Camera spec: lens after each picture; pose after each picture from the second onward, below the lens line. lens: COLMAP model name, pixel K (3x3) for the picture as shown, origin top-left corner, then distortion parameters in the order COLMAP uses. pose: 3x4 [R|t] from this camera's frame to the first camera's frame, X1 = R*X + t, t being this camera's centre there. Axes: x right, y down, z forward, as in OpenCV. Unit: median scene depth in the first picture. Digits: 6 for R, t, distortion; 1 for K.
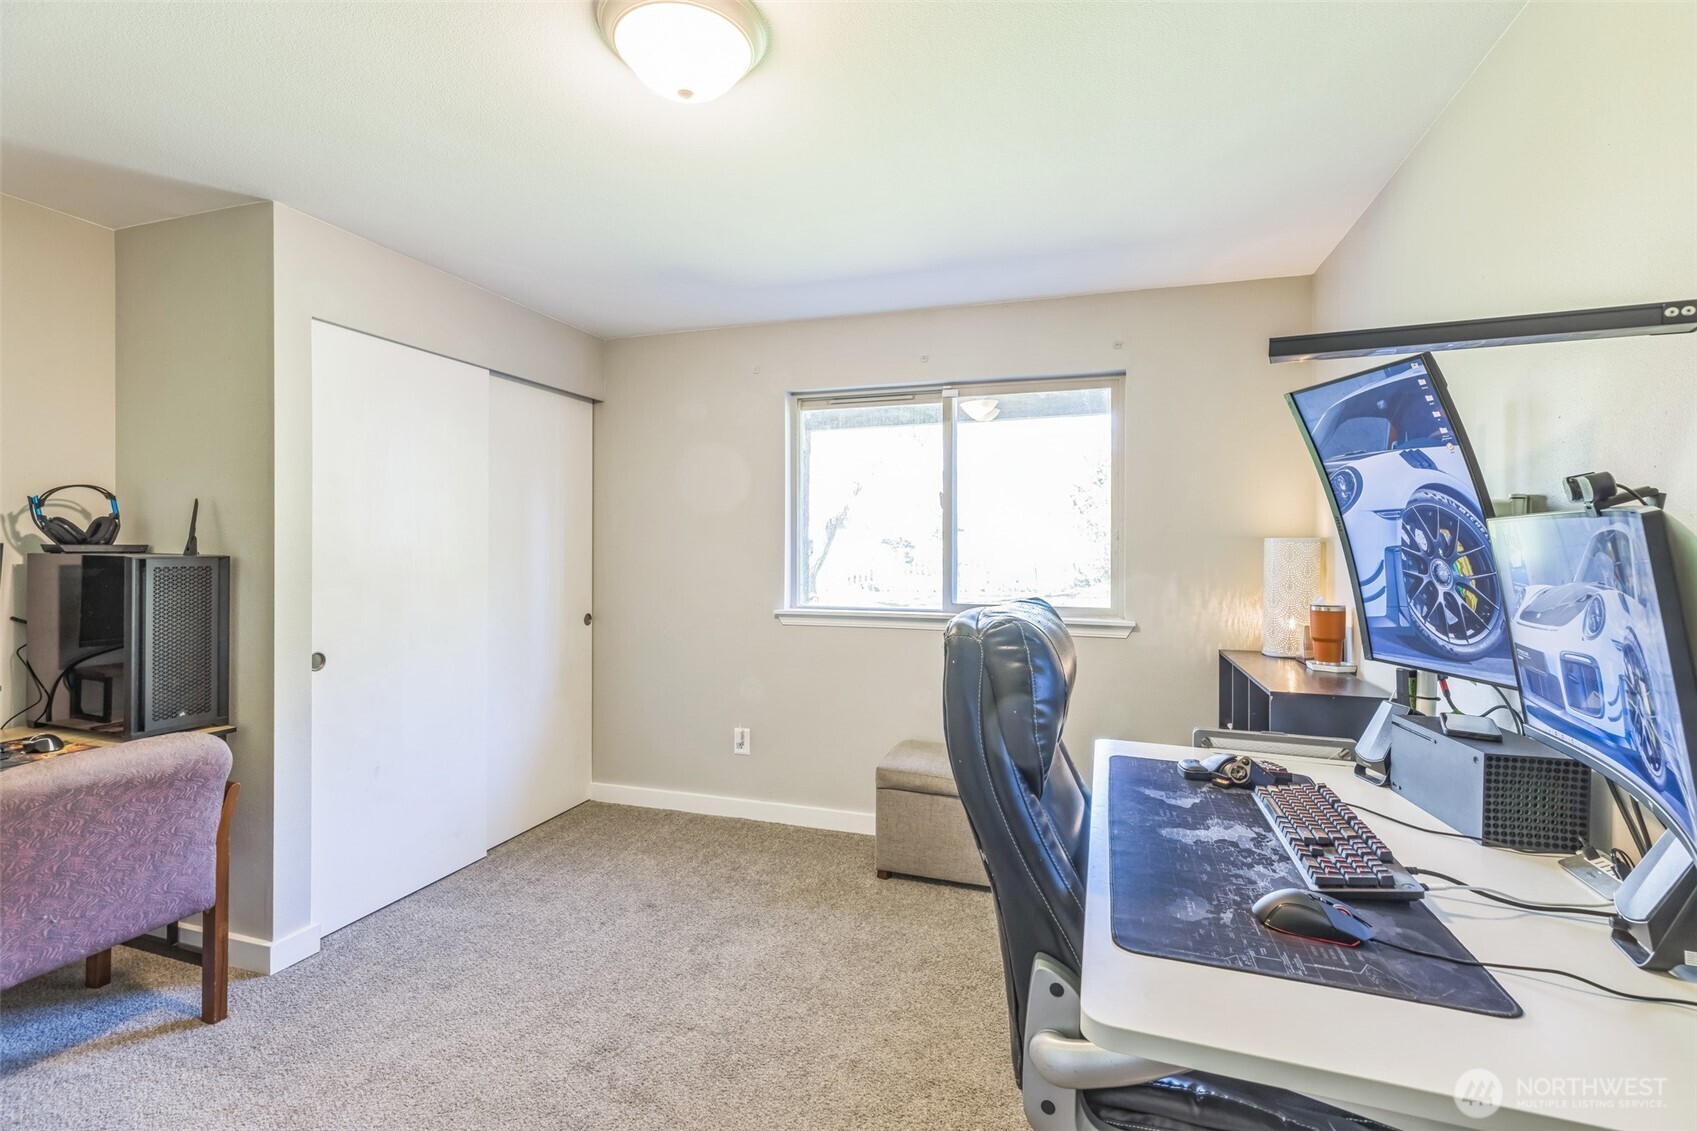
lens RADIAL K [[753.4, 0, 850.8], [0, 753.4, 548.7], [0, 0, 1]] dist [-0.001916, -0.000622]
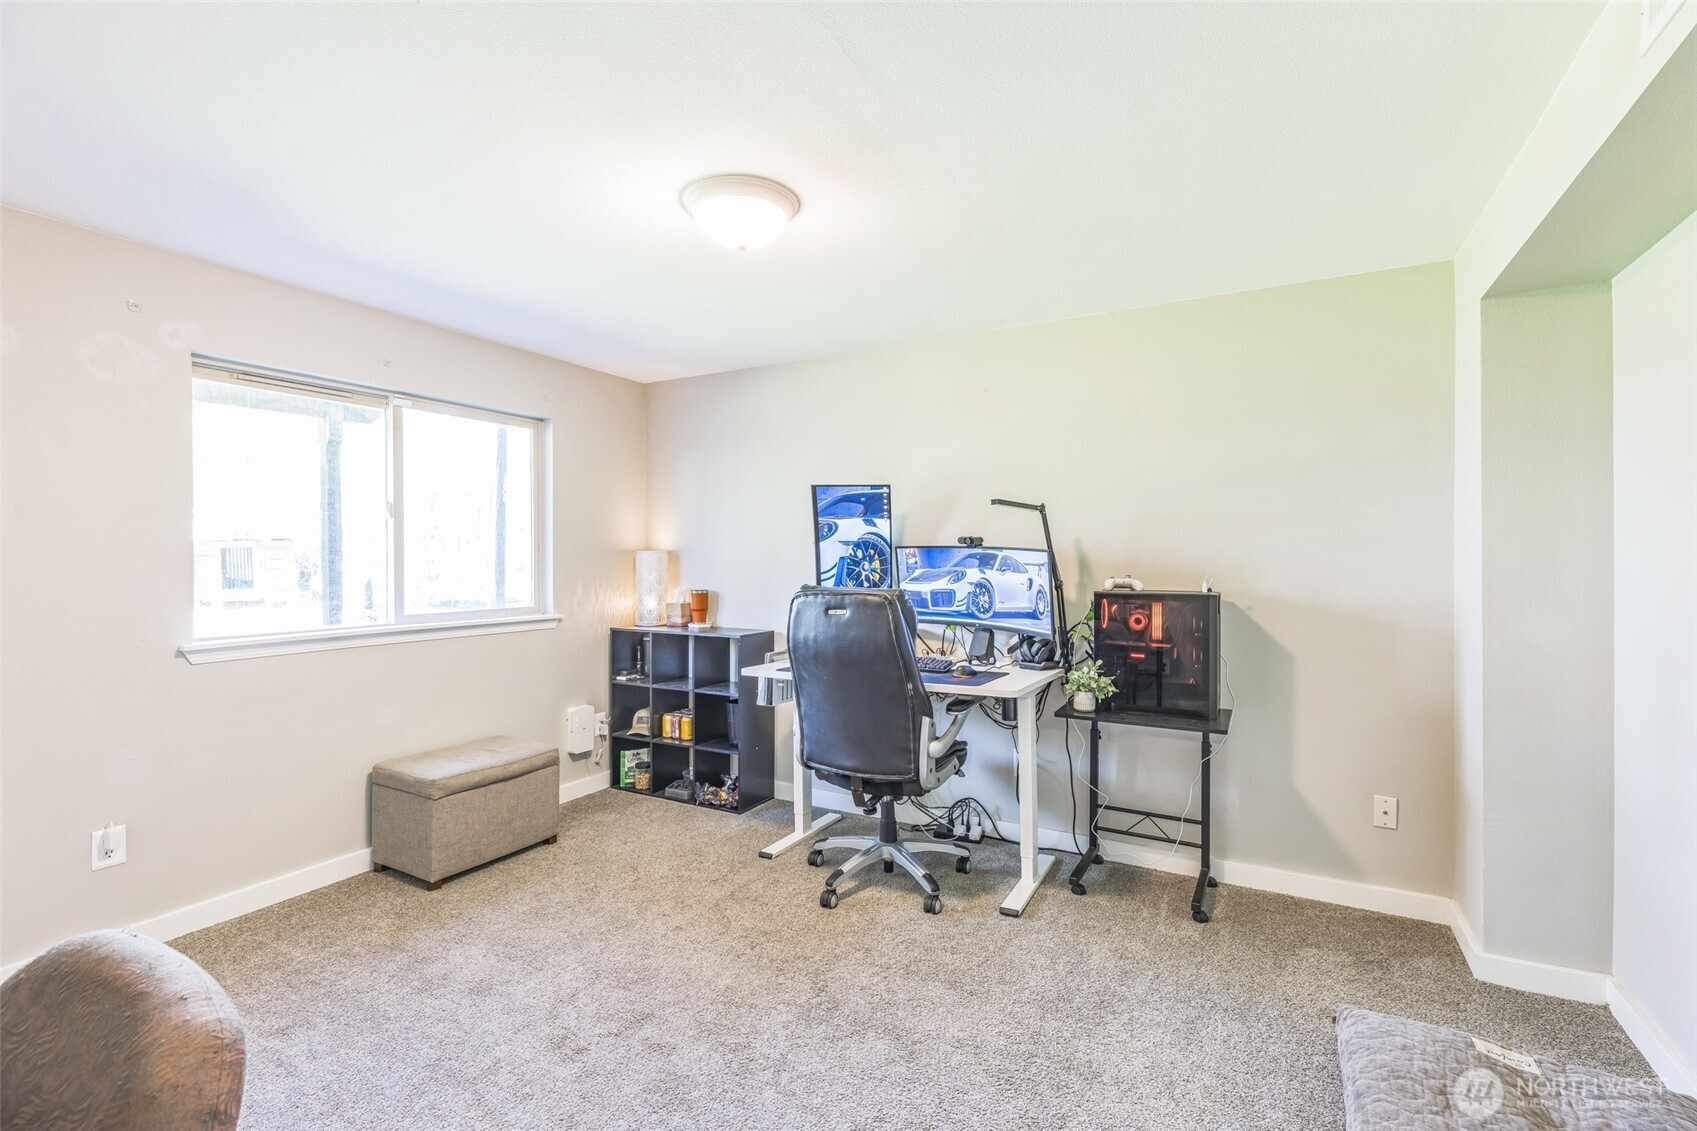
lens RADIAL K [[753.4, 0, 851.7], [0, 753.4, 563.6], [0, 0, 1]] dist [-0.001916, -0.000622]
pose [[0.193312, -0.012926, 0.981052, -1.502189], [0.004875, 0.999914, 0.012214, -0.008963], [-0.981125, 0.002421, 0.193358, 0.478068]]
